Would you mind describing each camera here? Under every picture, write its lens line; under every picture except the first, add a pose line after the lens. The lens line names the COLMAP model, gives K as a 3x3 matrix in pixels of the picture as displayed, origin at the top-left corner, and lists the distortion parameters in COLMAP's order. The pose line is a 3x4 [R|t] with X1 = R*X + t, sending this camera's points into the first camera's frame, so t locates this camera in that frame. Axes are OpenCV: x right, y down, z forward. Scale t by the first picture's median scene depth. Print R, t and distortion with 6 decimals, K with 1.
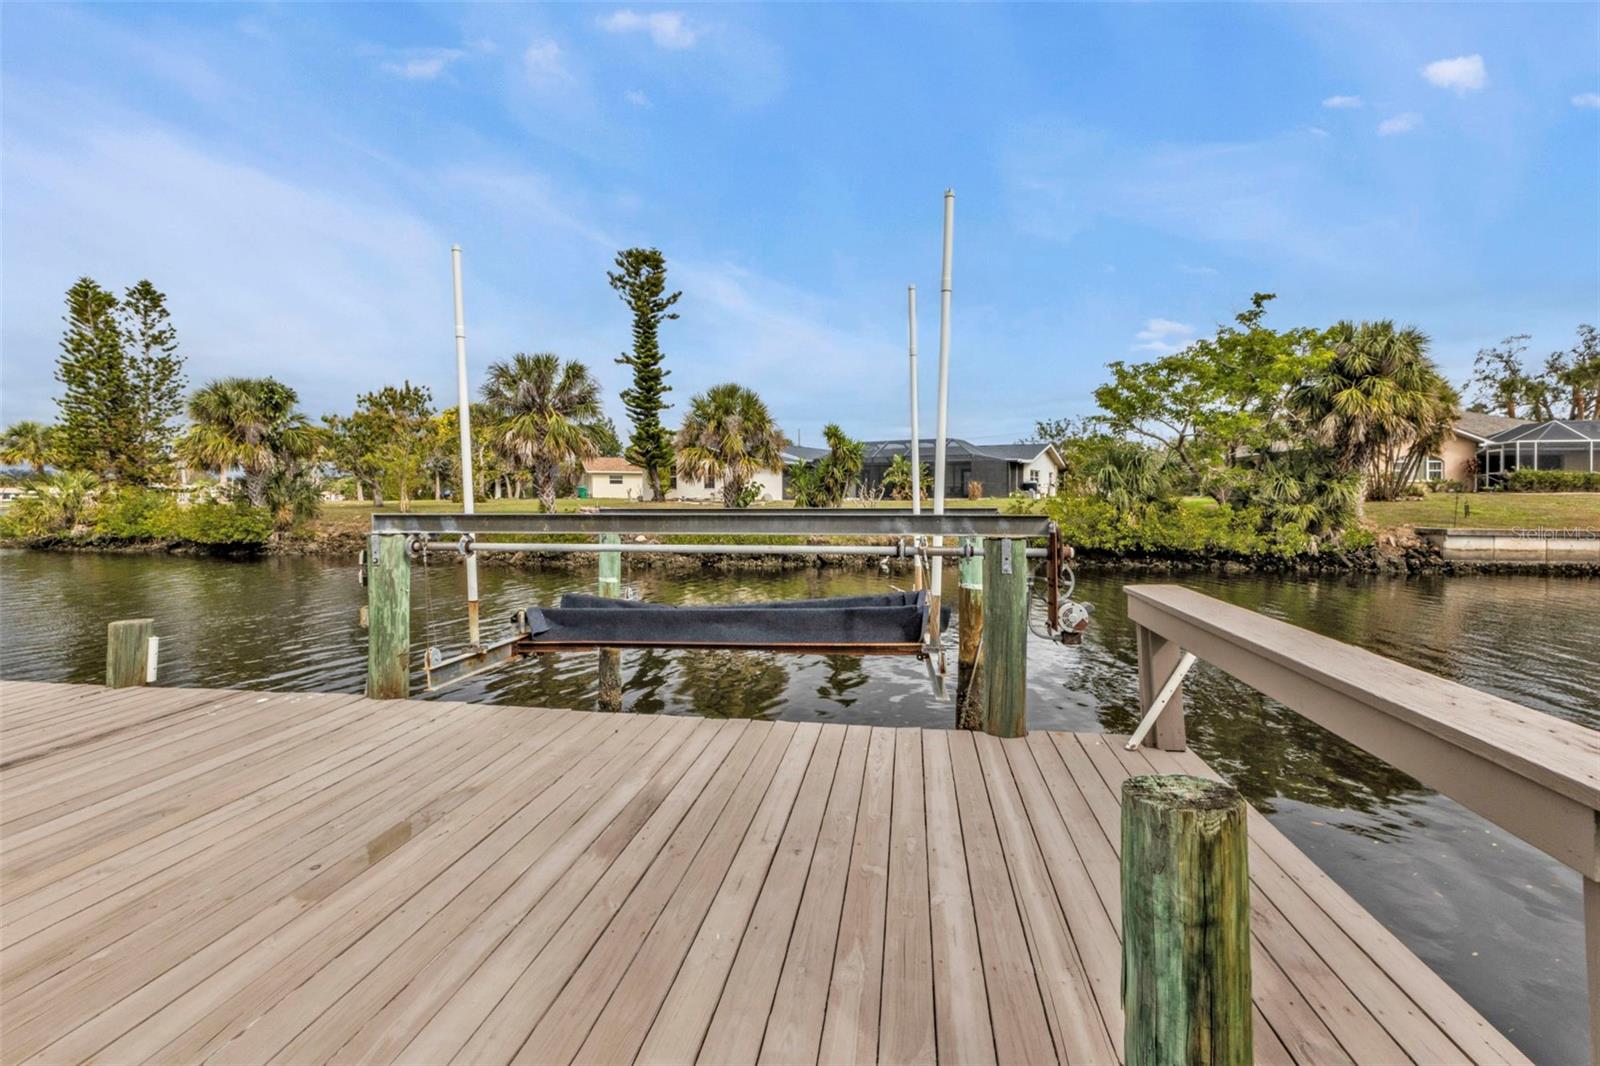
lens RADIAL K [[703.0, 0, 800.8], [0, 703.0, 490.5], [0, 0, 1]] dist [0.012138, 0.000160]
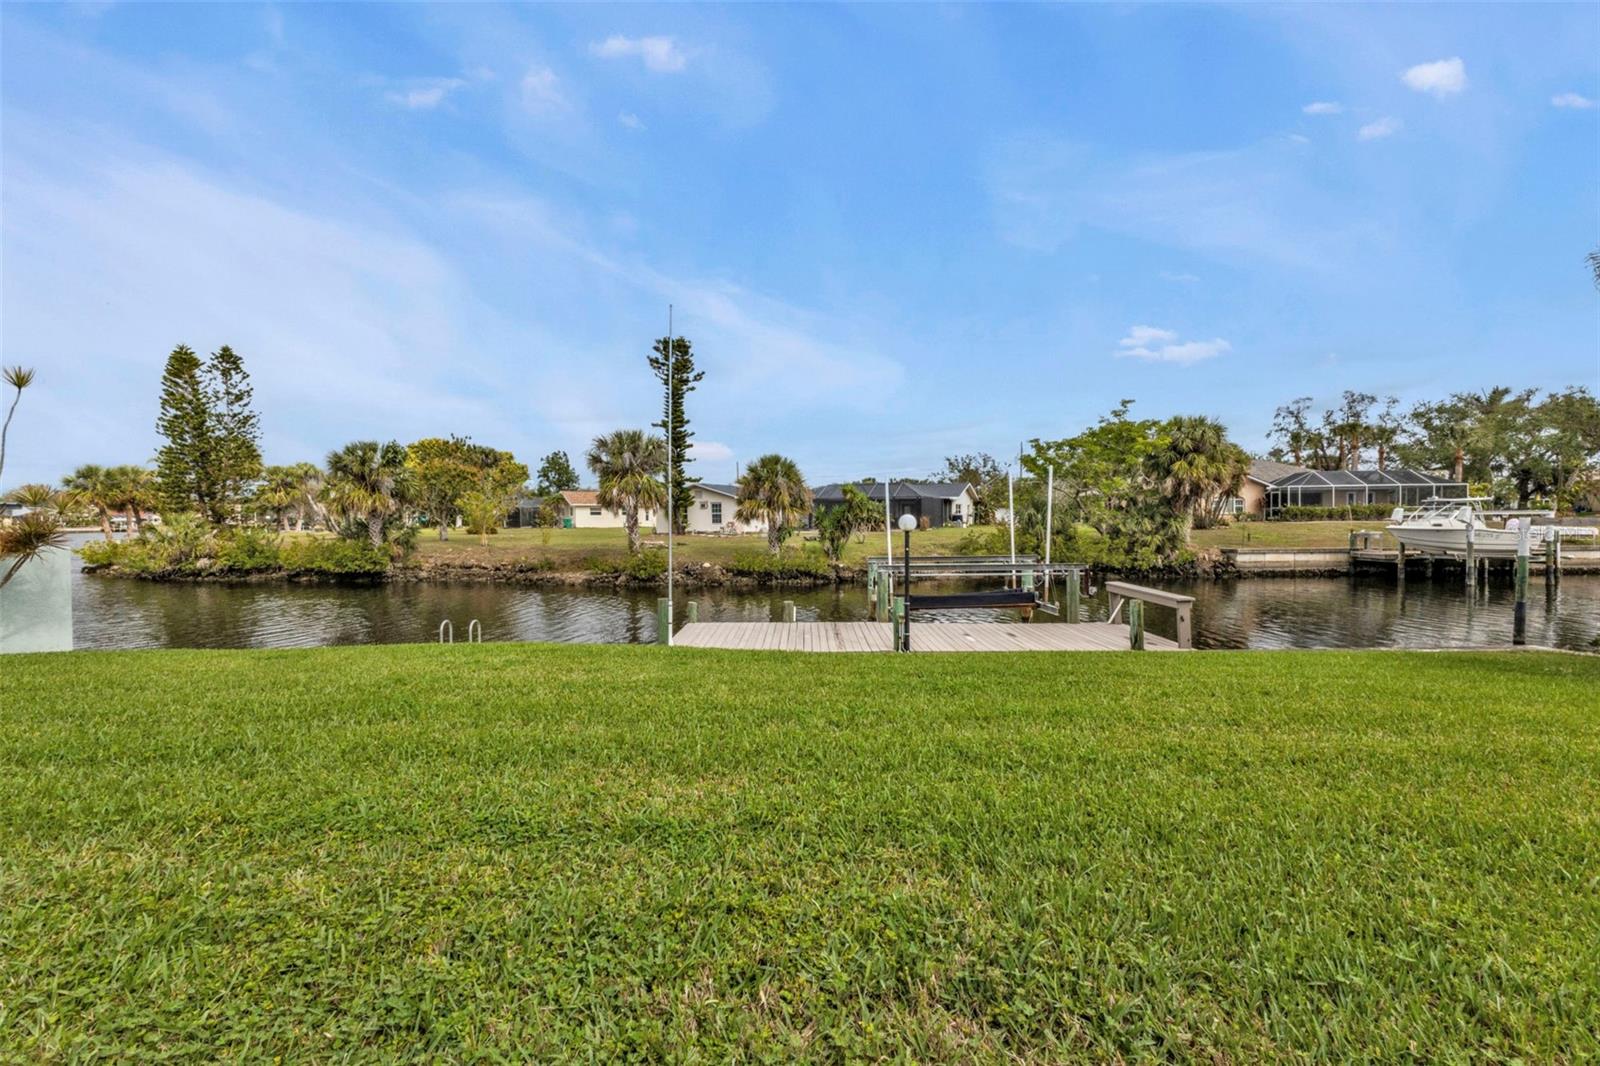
lens RADIAL K [[670.7, 0, 779.1], [0, 670.7, 526.7], [0, 0, 1]] dist [0.000800, -0.000153]
pose [[0.994192, -0.010437, 0.107117, -0.186970], [0.007972, 0.999694, 0.023417, -0.029341], [-0.107329, -0.022427, 0.993971, -0.267898]]
